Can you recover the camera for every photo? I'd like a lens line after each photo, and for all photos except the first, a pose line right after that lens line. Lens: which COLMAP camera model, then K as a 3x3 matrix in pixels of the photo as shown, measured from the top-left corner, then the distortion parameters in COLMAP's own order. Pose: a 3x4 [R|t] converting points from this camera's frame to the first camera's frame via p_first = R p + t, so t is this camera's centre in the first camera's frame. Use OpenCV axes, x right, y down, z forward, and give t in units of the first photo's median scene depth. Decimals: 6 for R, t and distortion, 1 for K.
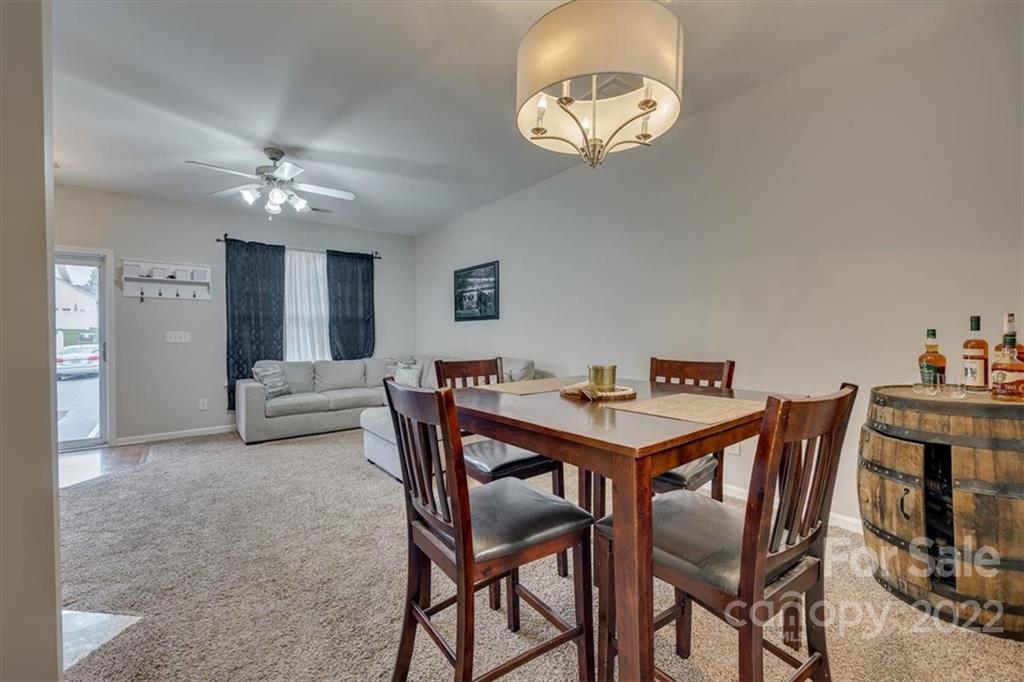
lens RADIAL K [[418.5, 0, 510.7], [0, 418.5, 338.9], [0, 0, 1]] dist [0.001203, 0.000023]
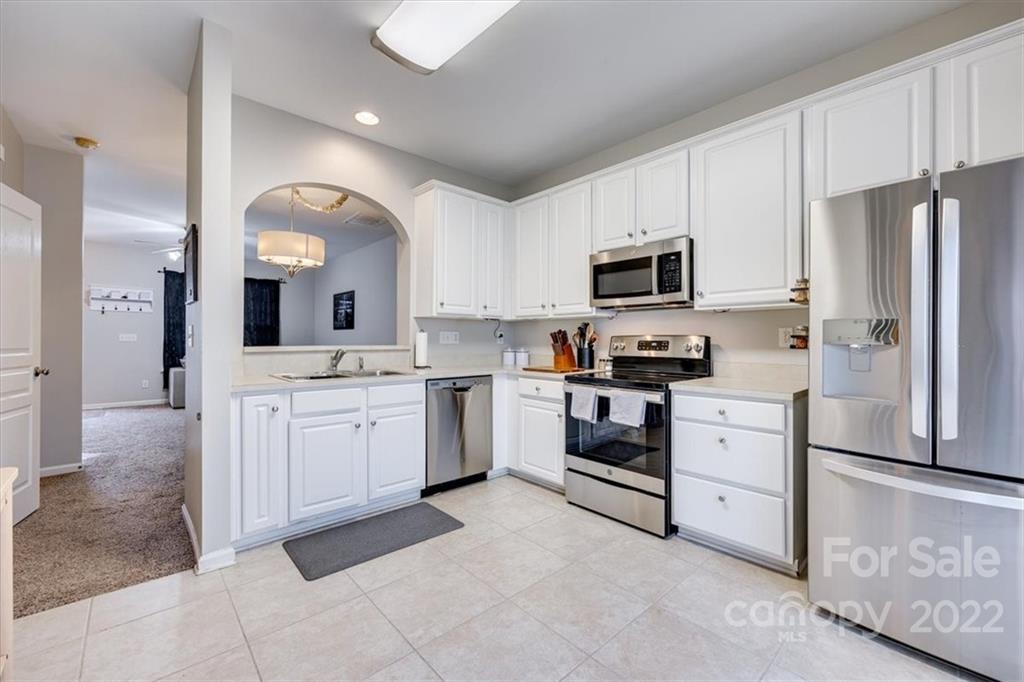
lens RADIAL K [[418.5, 0, 513.6], [0, 418.5, 337.8], [0, 0, 1]] dist [0.001203, 0.000023]
pose [[0.996910, 0.015353, 0.077037, 0.420667], [-0.013997, 0.999738, -0.018107, 0.004044], [-0.077295, 0.016973, 0.996864, -0.542683]]
